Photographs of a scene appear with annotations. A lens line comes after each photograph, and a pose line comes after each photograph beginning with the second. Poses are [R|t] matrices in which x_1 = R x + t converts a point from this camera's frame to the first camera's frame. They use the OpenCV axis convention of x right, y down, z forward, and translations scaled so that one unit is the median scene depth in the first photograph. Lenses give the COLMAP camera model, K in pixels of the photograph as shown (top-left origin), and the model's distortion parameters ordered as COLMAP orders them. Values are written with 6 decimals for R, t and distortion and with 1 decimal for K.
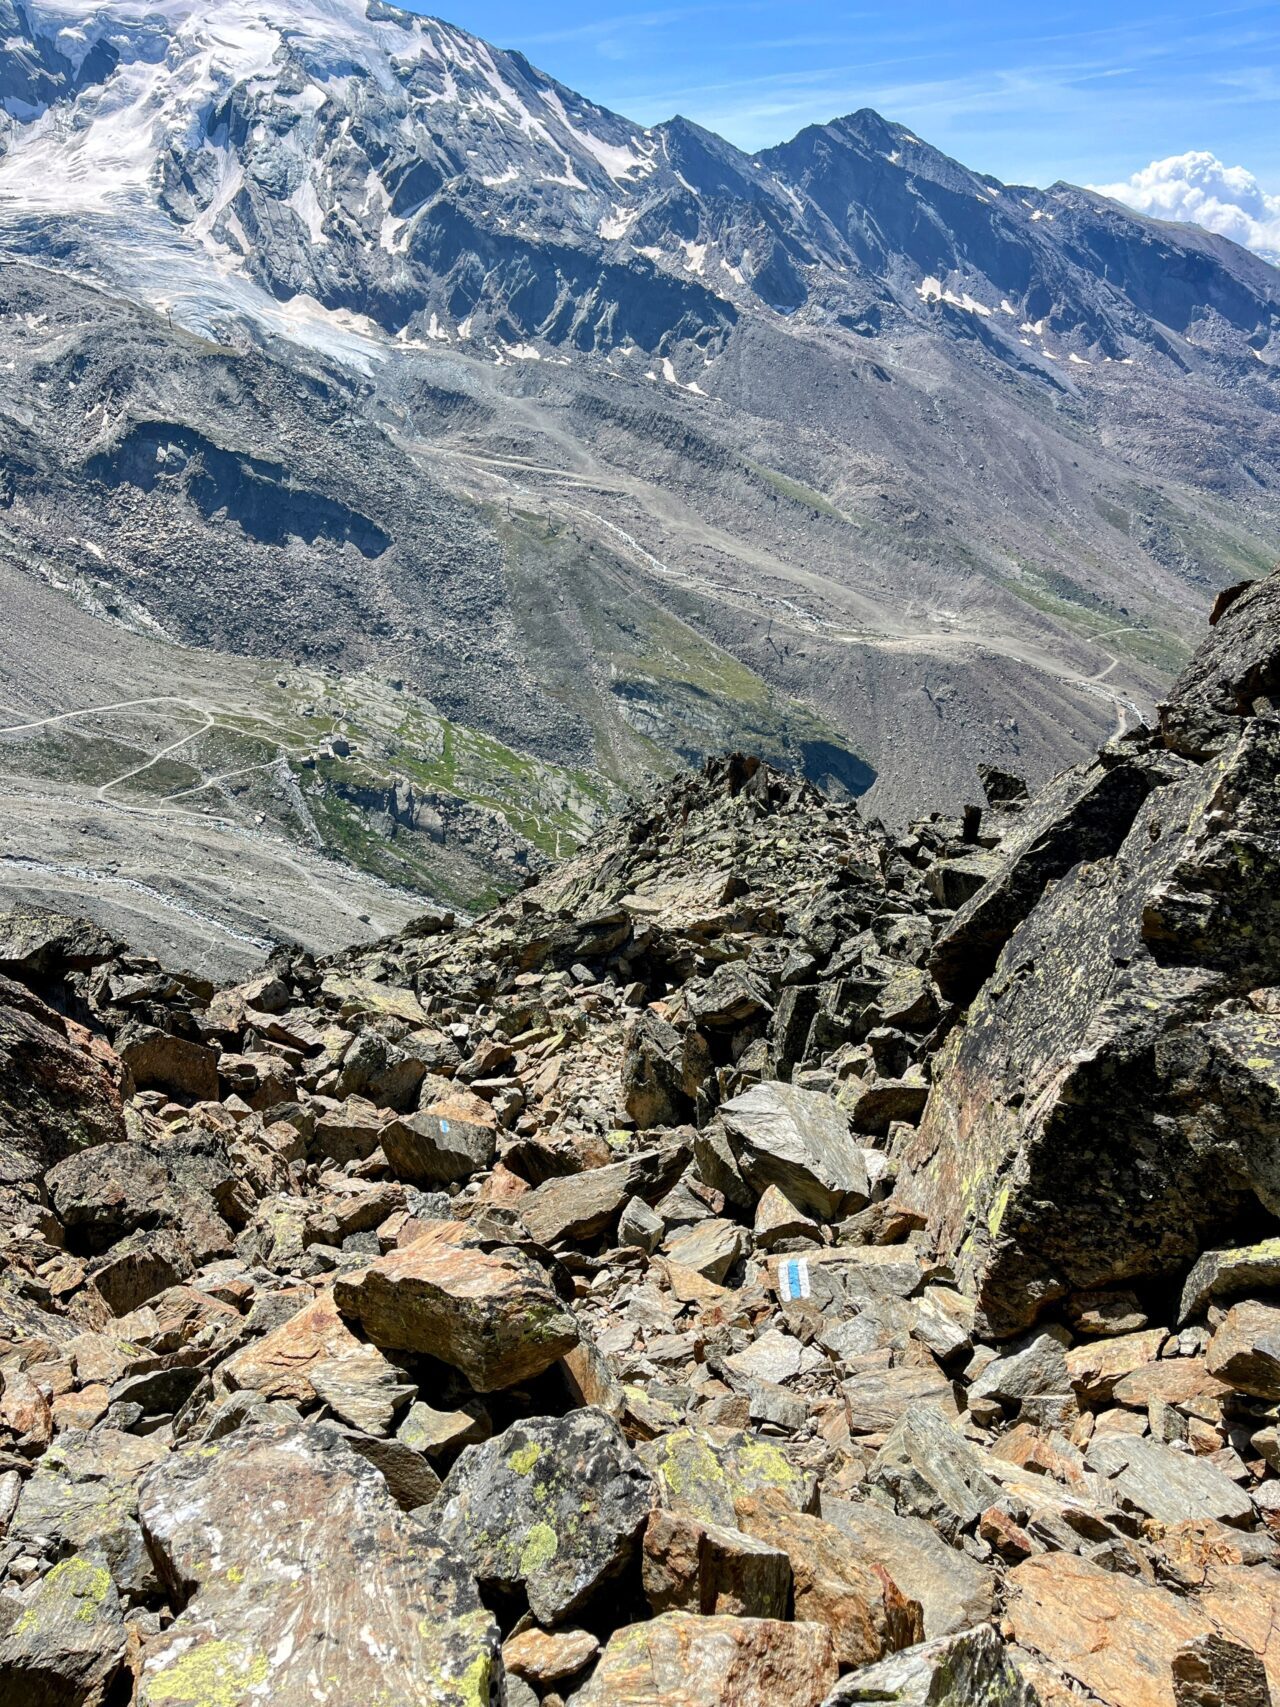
lens RADIAL K [[1273.5, 0, 640.0], [0, 1273.5, 853.5], [0, 0, 1]] dist [0.056478, -0.036582]
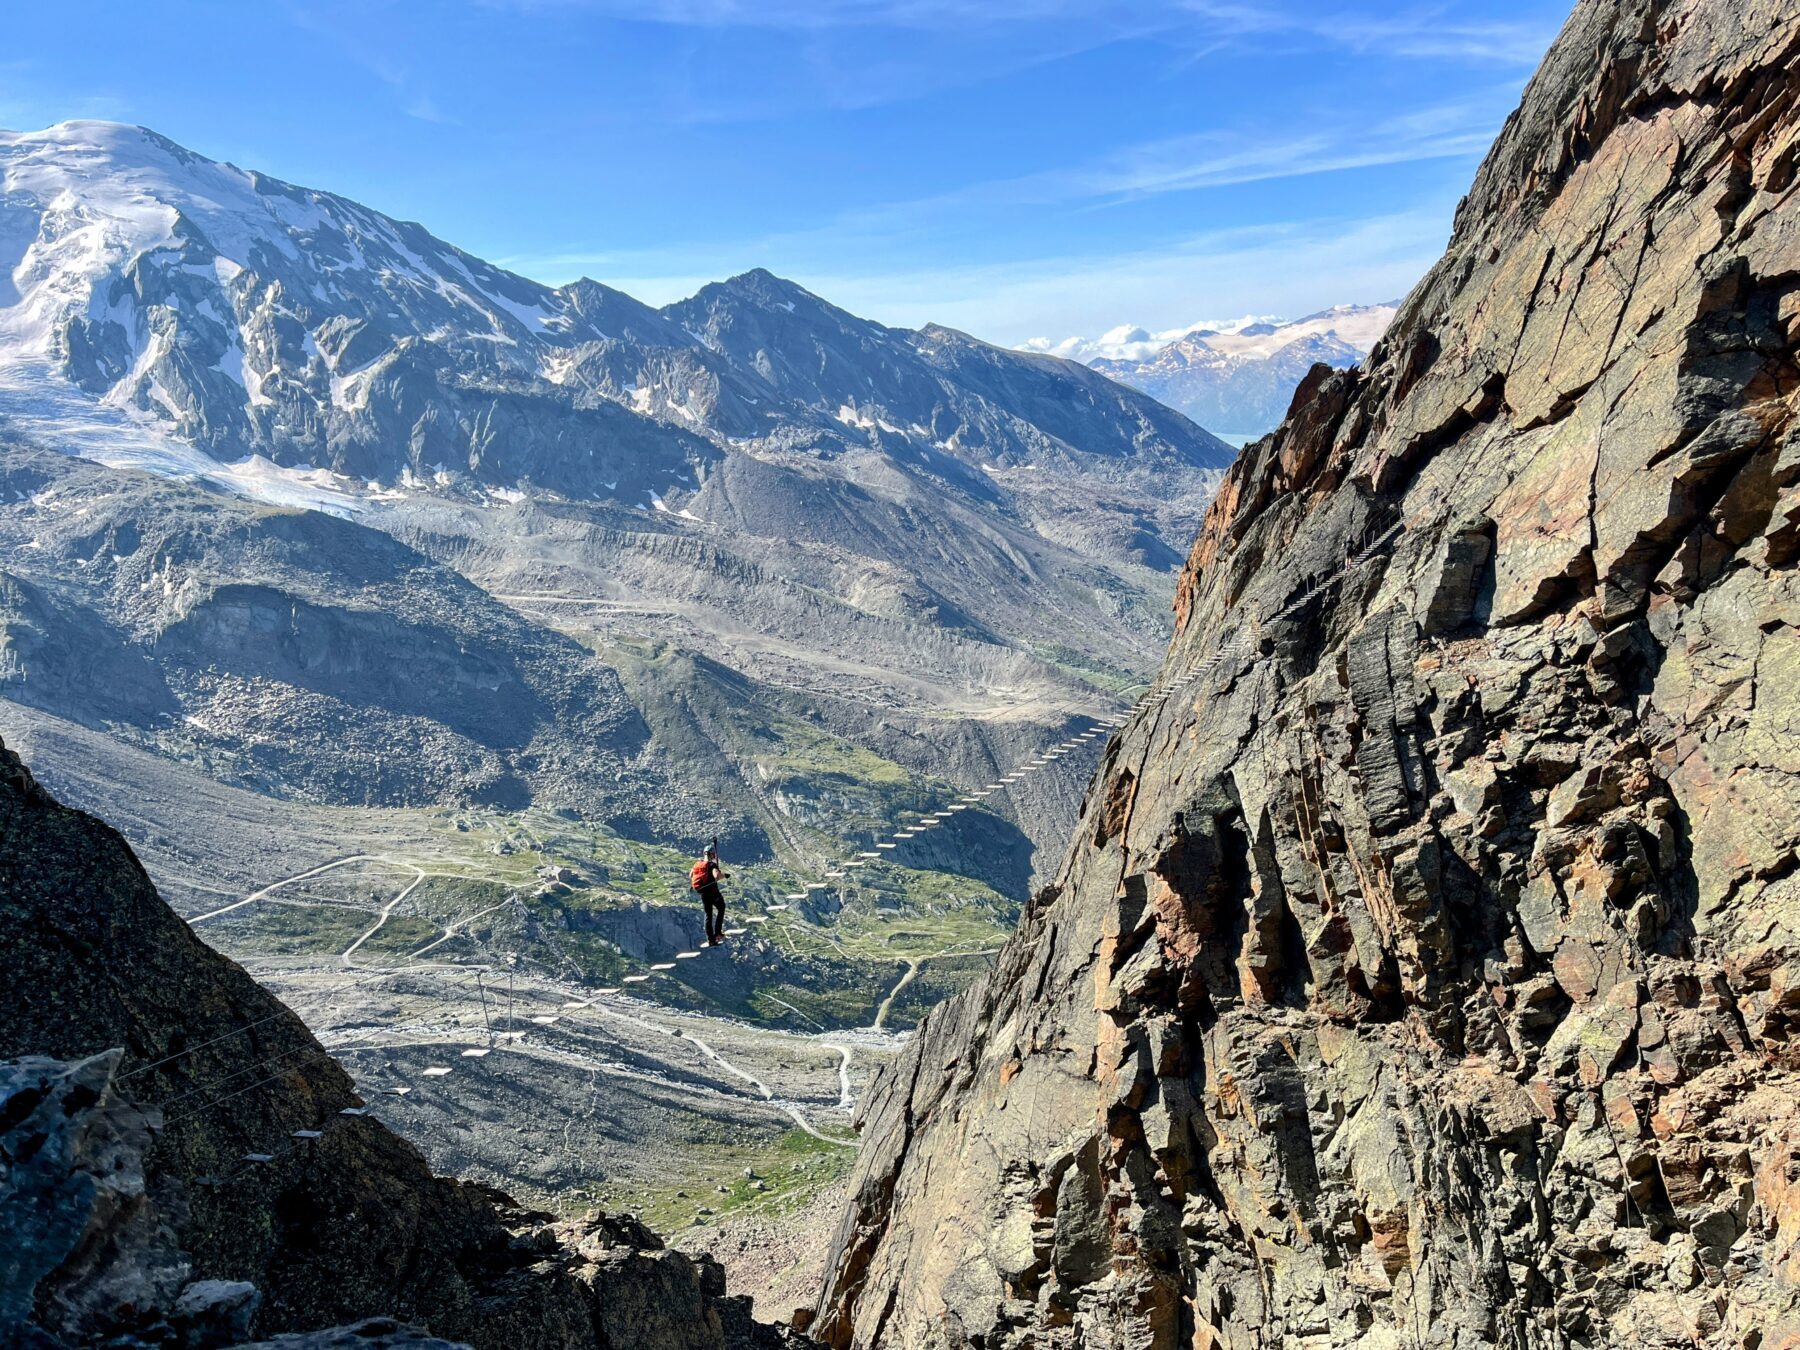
lens RADIAL K [[1343.5, 0, 900.0], [0, 1343.5, 675.0], [0, 0, 1]] dist [0.082116, -0.005745]
pose [[0.948740, -0.114978, 0.294402, -0.117515], [0.178745, 0.963401, -0.199770, 0.008727], [-0.260658, 0.242153, 0.934569, -0.027125]]
